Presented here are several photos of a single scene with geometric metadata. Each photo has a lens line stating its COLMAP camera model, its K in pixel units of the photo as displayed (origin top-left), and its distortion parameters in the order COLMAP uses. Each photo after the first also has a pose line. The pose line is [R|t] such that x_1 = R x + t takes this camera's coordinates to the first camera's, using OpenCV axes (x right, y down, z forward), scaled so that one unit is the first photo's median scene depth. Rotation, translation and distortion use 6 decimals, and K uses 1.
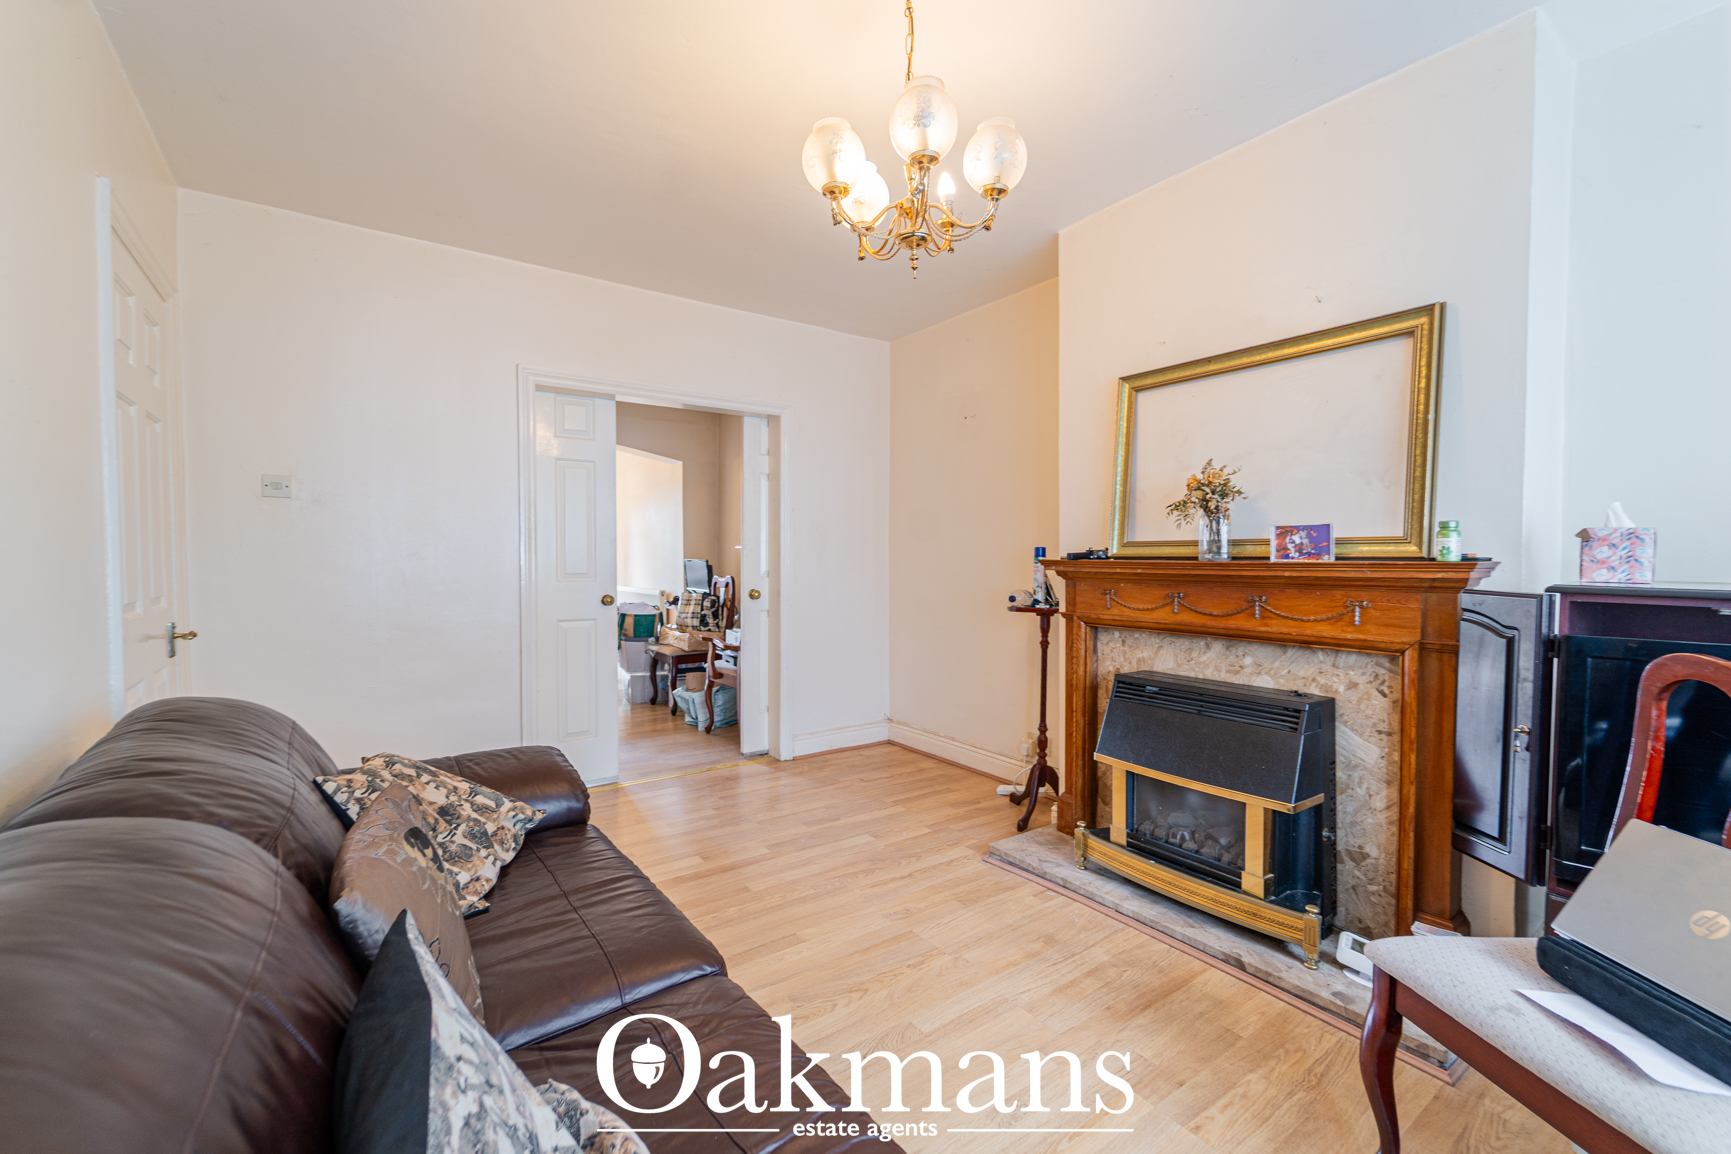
lens RADIAL K [[693.1, 0, 862.3], [0, 693.1, 582.4], [0, 0, 1]] dist [-0.012016, 0.000077]
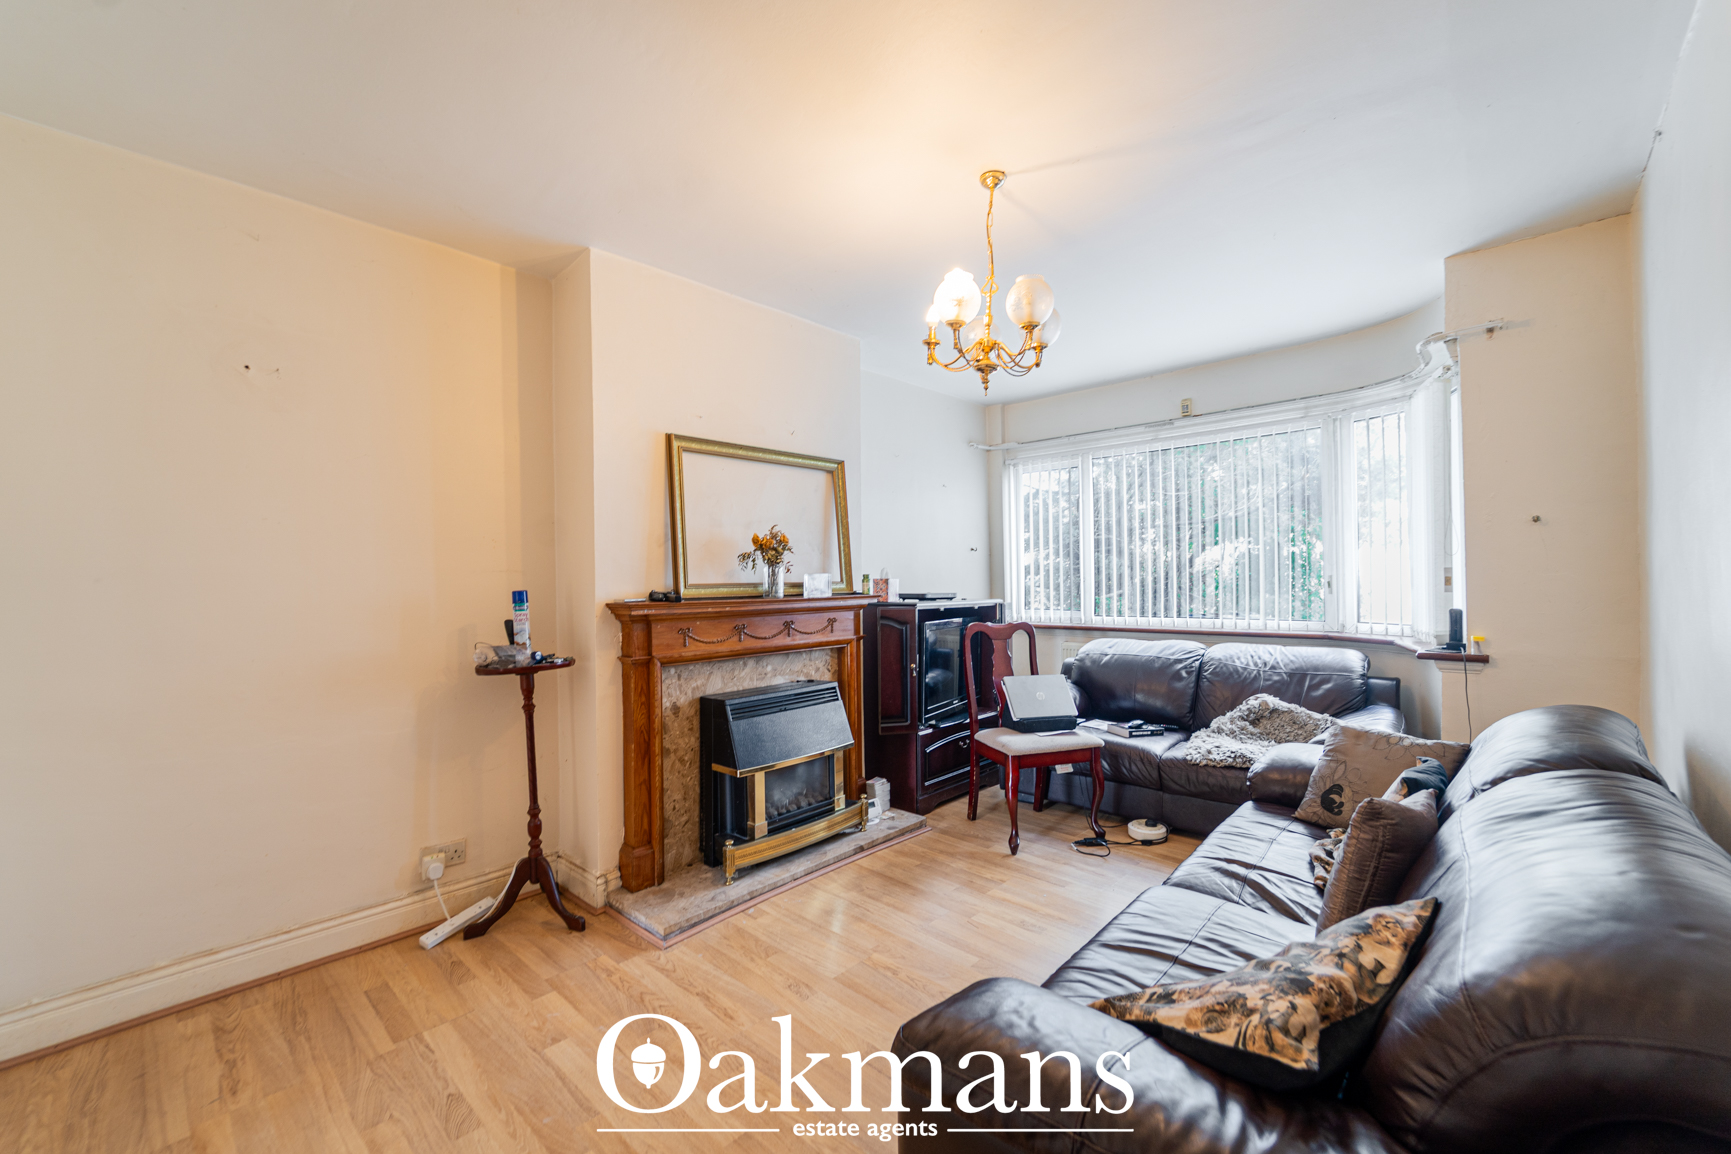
lens RADIAL K [[693.1, 0, 862.3], [0, 693.1, 582.4], [0, 0, 1]] dist [-0.012016, 0.000077]
pose [[-0.183068, 0.002846, 0.983096, -0.794320], [0.057334, 0.998325, 0.007787, -0.056742], [-0.981427, 0.057791, -0.182925, 0.969434]]
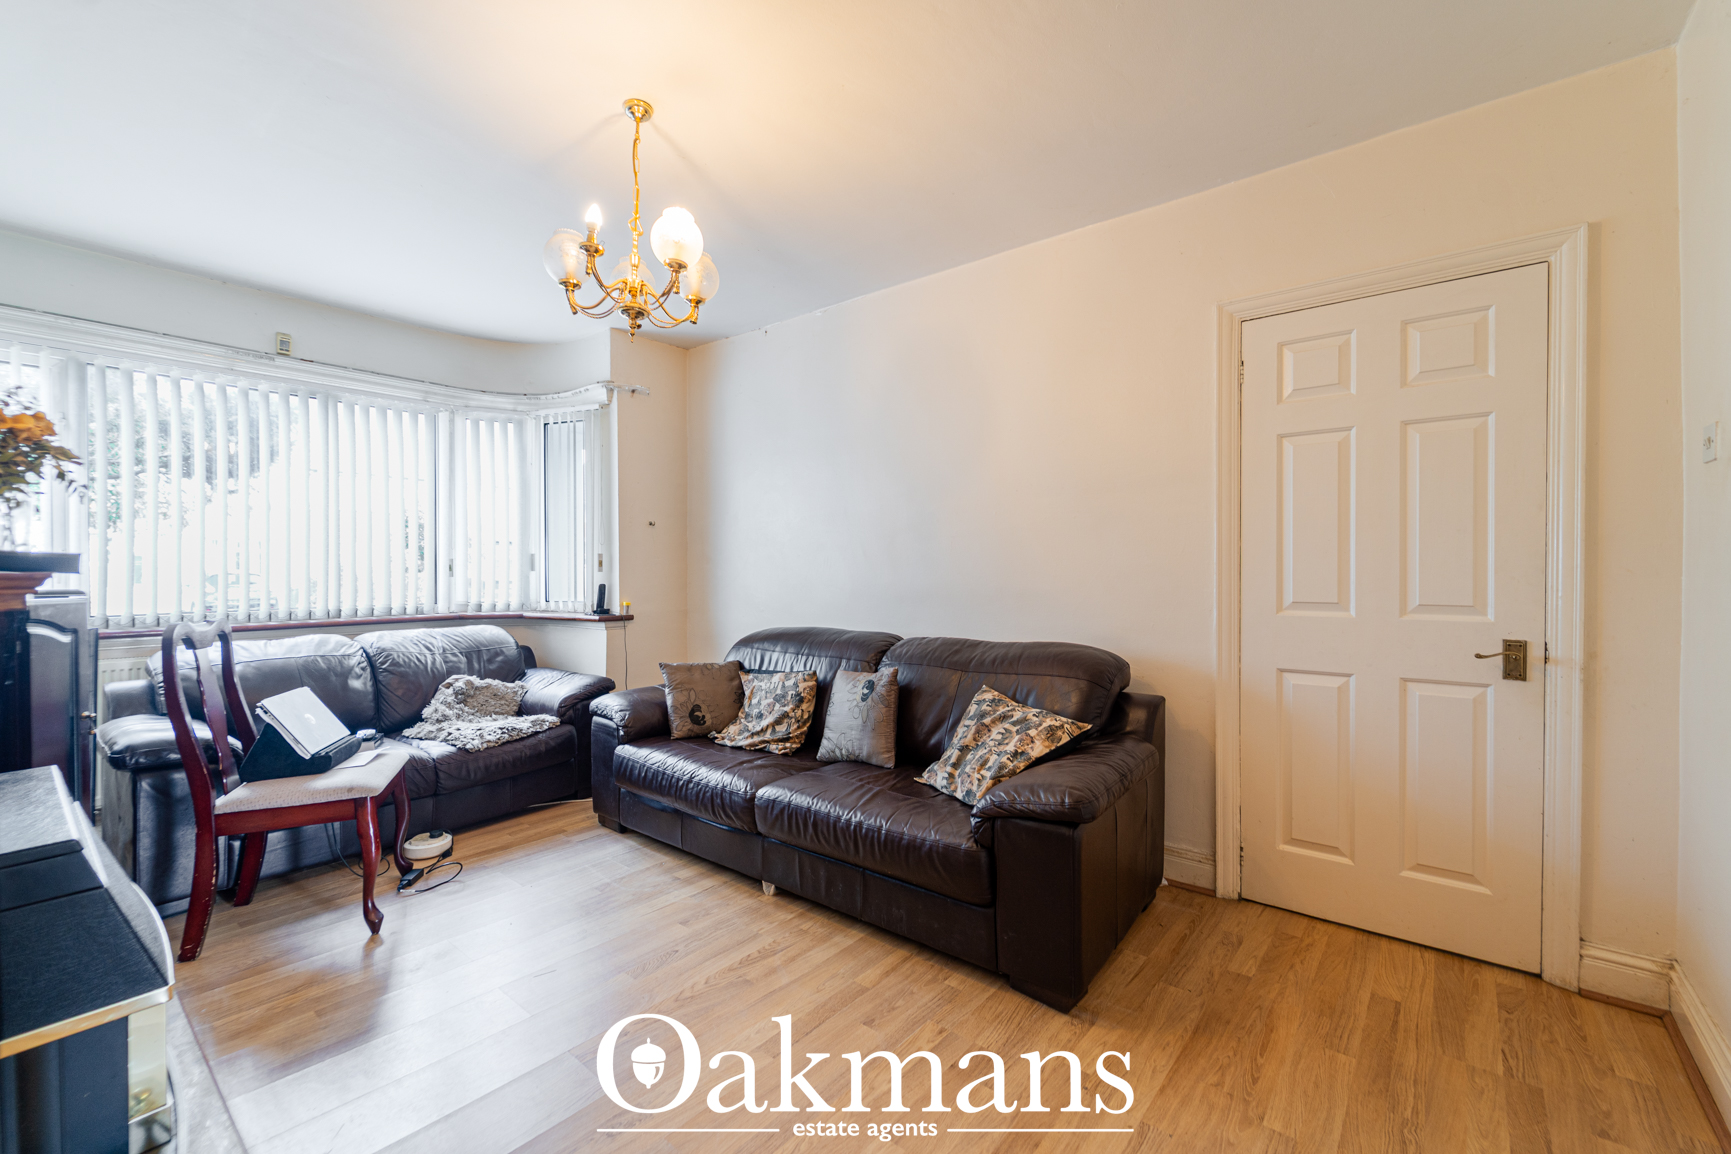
lens RADIAL K [[719.0, 0, 865.5], [0, 719.0, 577.0], [0, 0, 1]] dist [0.001240, 0.000097]
pose [[-0.968890, 0.009204, -0.247320, -0.007734], [-0.004365, 0.998517, 0.054259, -0.053027], [0.247452, 0.053650, -0.967414, 1.527234]]
